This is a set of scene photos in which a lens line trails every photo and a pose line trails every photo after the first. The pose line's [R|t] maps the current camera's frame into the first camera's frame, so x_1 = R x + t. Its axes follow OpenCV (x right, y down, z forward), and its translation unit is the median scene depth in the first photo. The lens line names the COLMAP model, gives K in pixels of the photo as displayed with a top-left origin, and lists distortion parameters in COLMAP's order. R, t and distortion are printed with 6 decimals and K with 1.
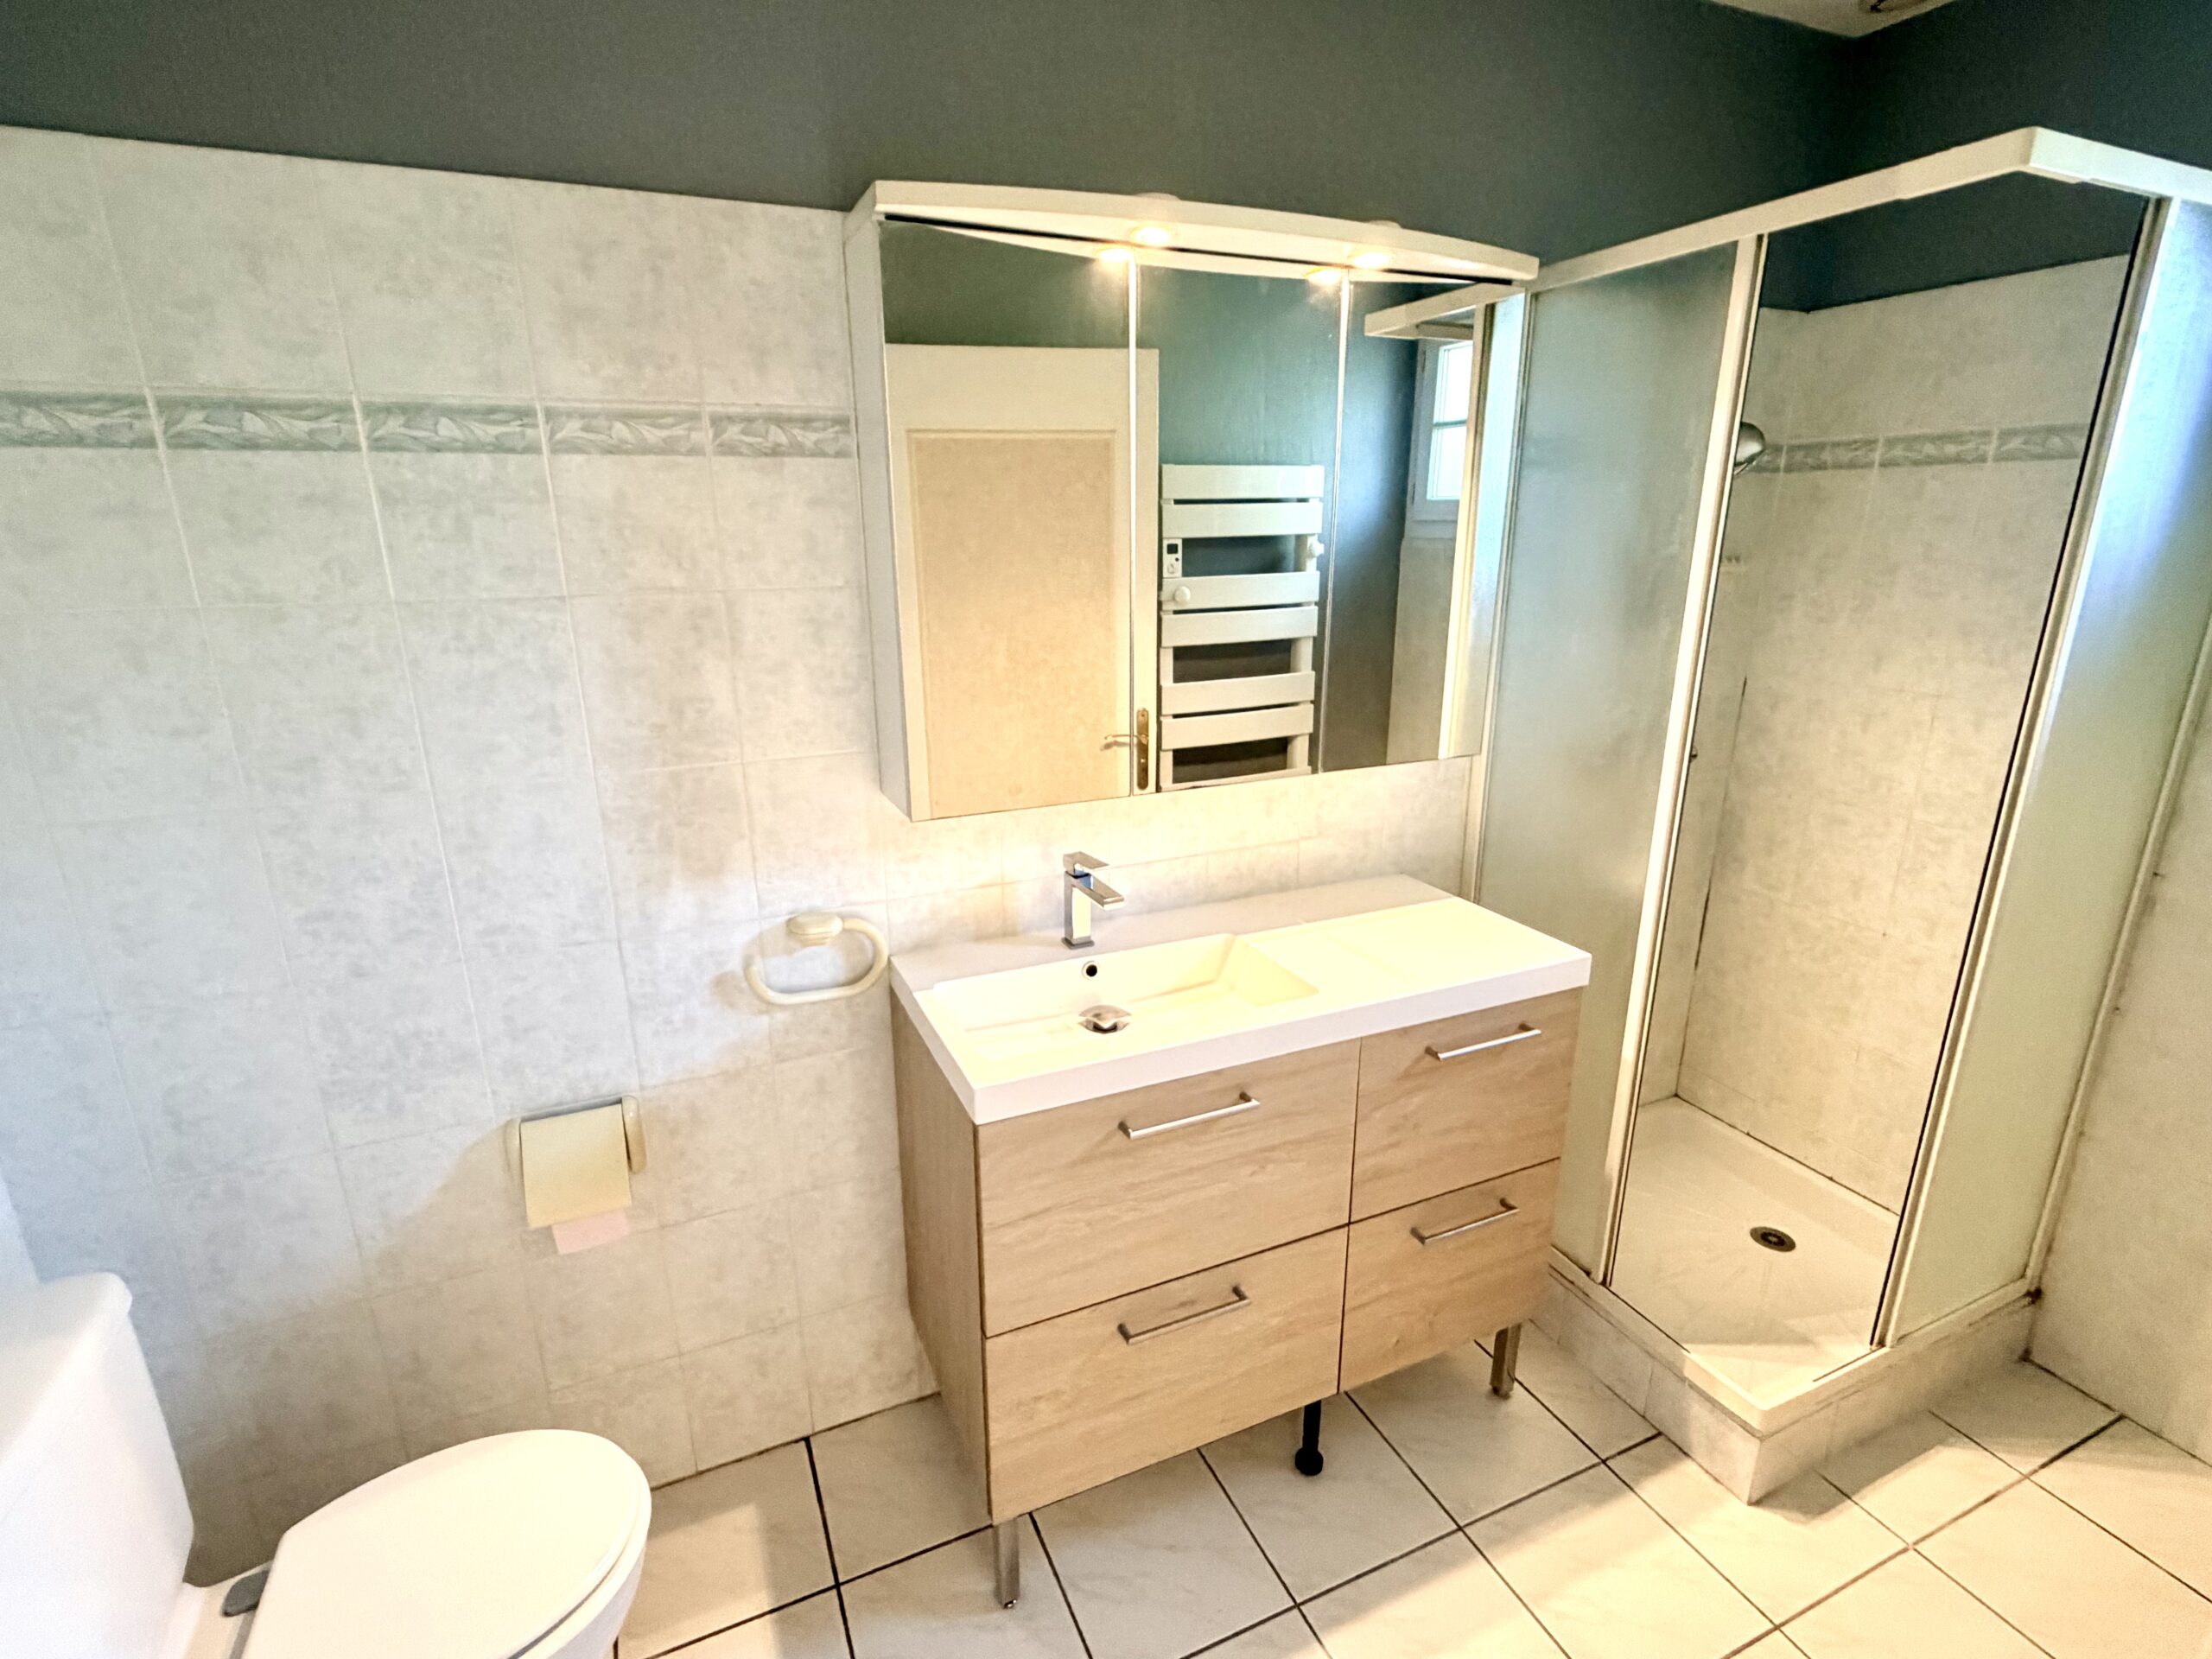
lens RADIAL K [[1056.4, 0, 1101.5], [0, 1056.4, 829.4], [0, 0, 1]] dist [-0.002350, -0.000205]
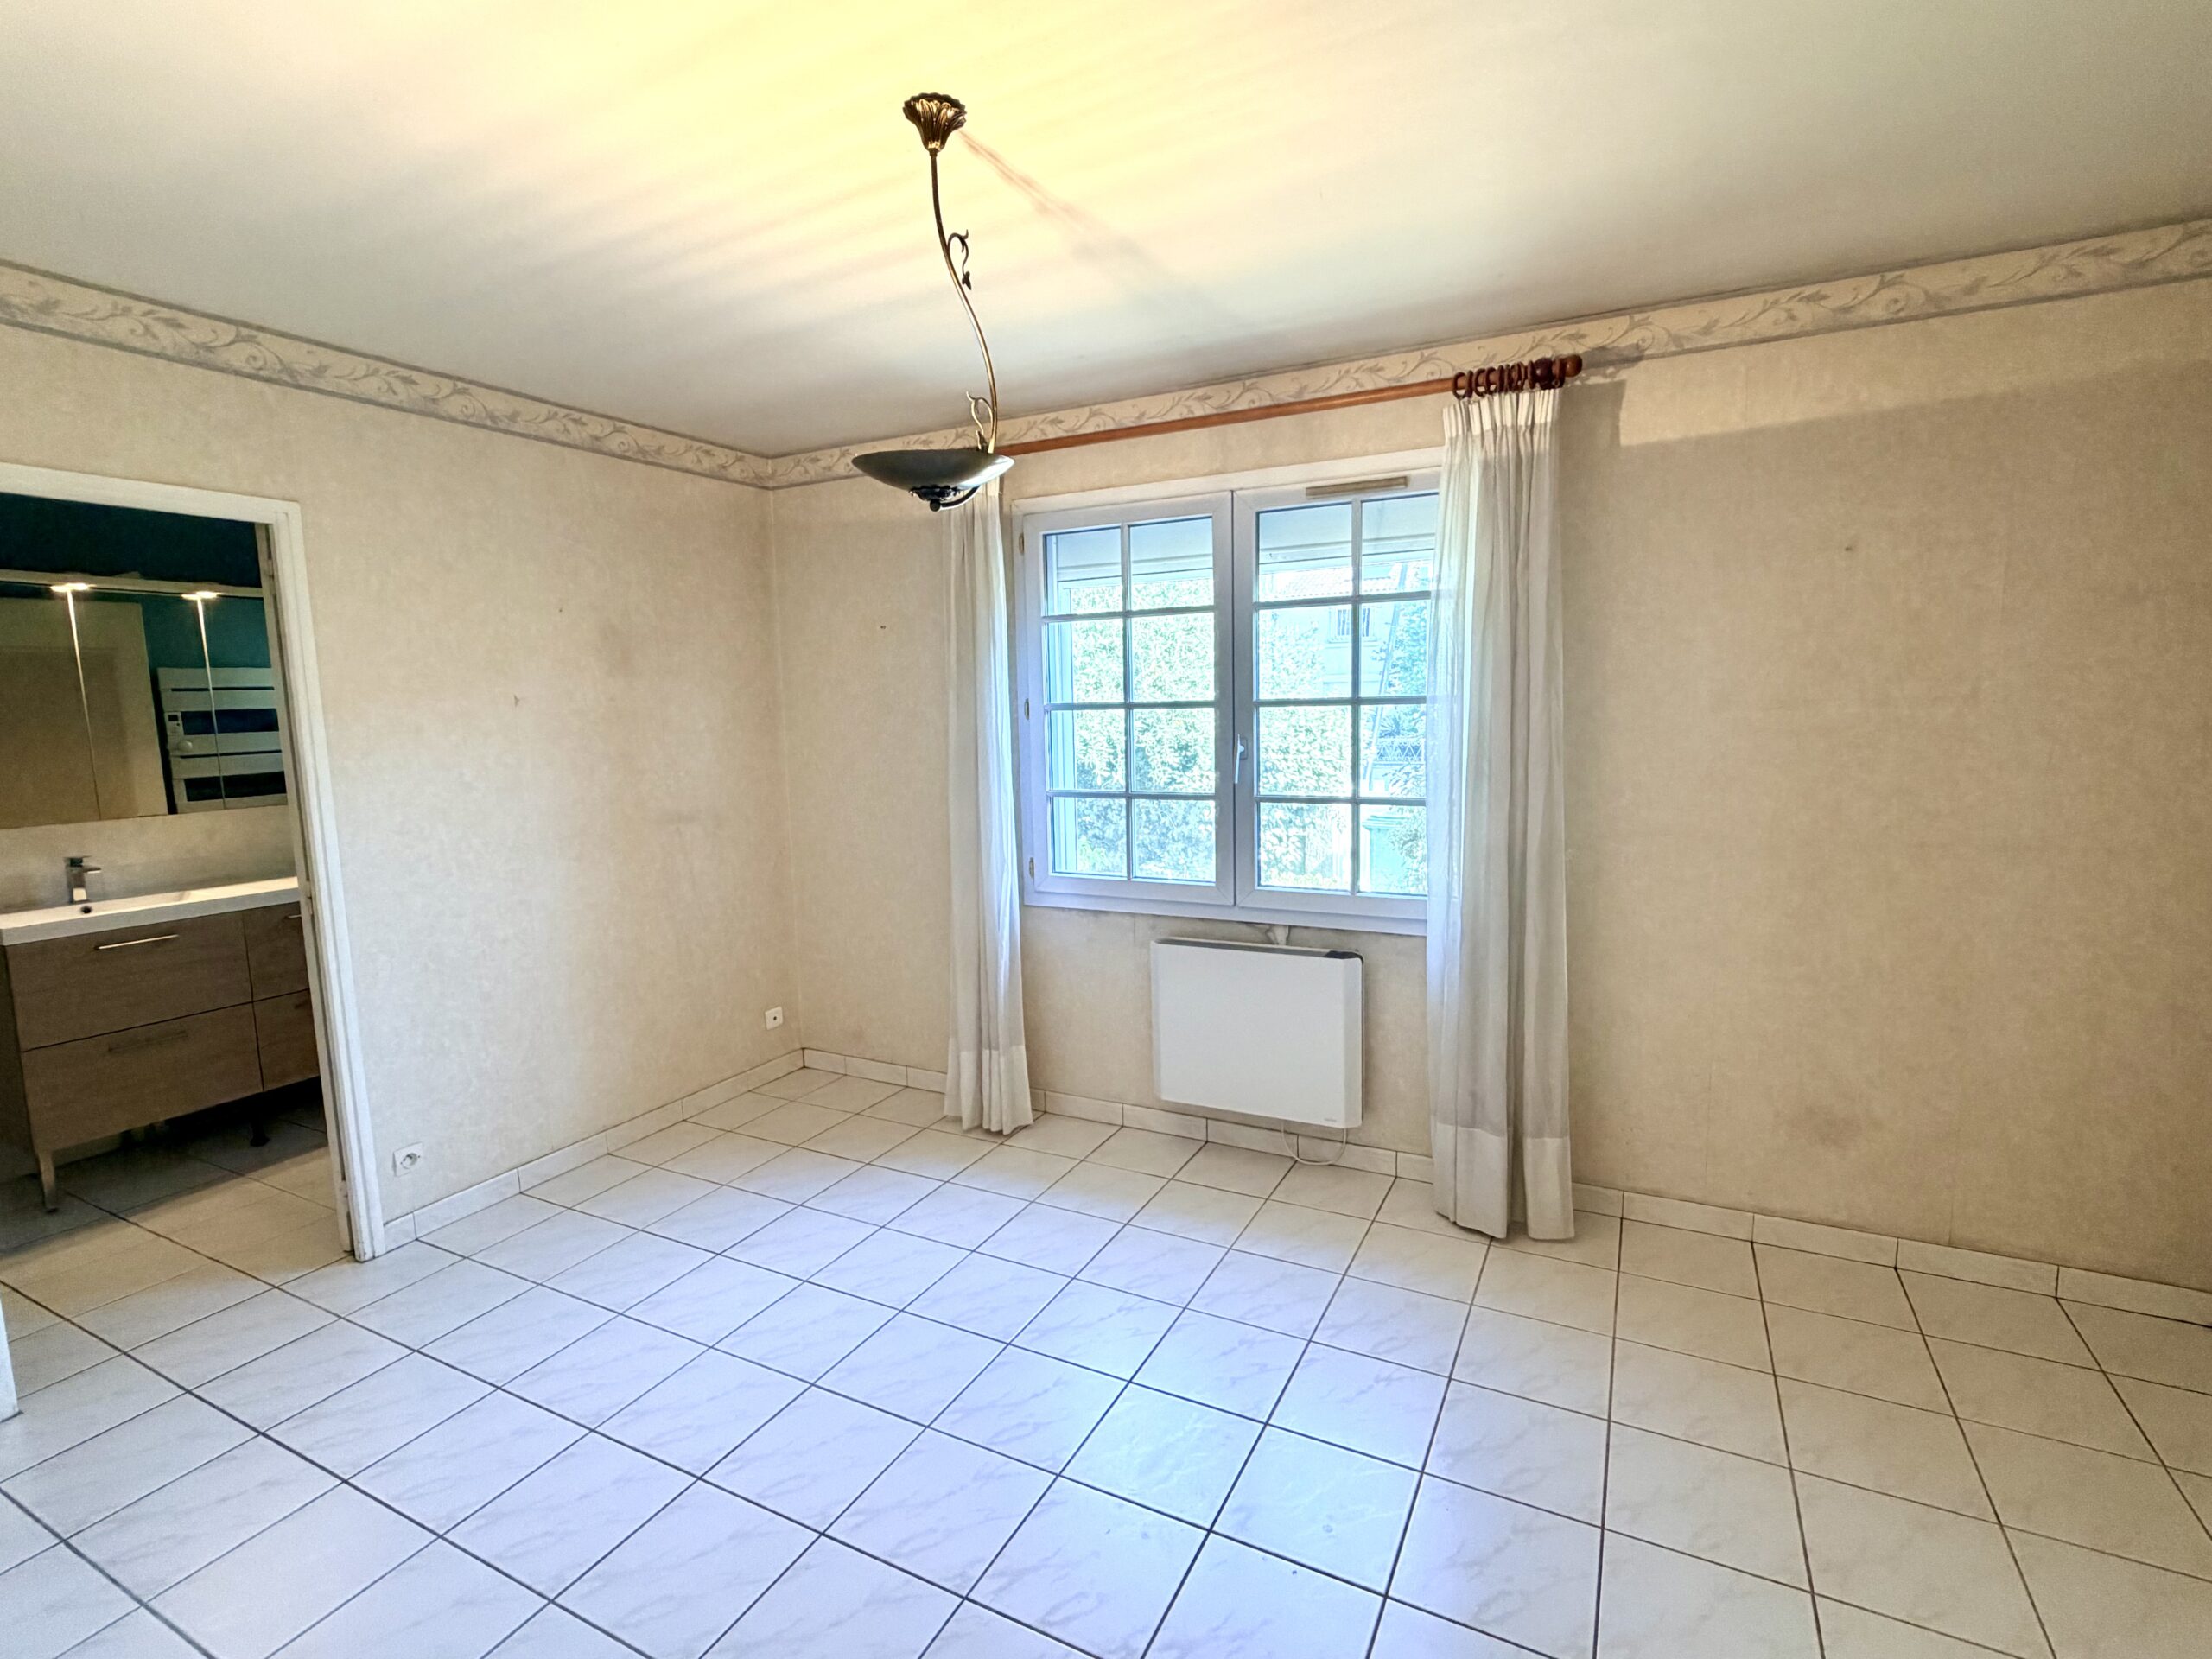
lens RADIAL K [[1056.4, 0, 1103.8], [0, 1056.4, 830.0], [0, 0, 1]] dist [-0.002350, -0.000205]
pose [[0.780966, -0.081968, 0.619172, 0.167761], [0.185229, 0.977148, -0.104272, 0.337423], [-0.596475, 0.196122, 0.778302, -1.083984]]
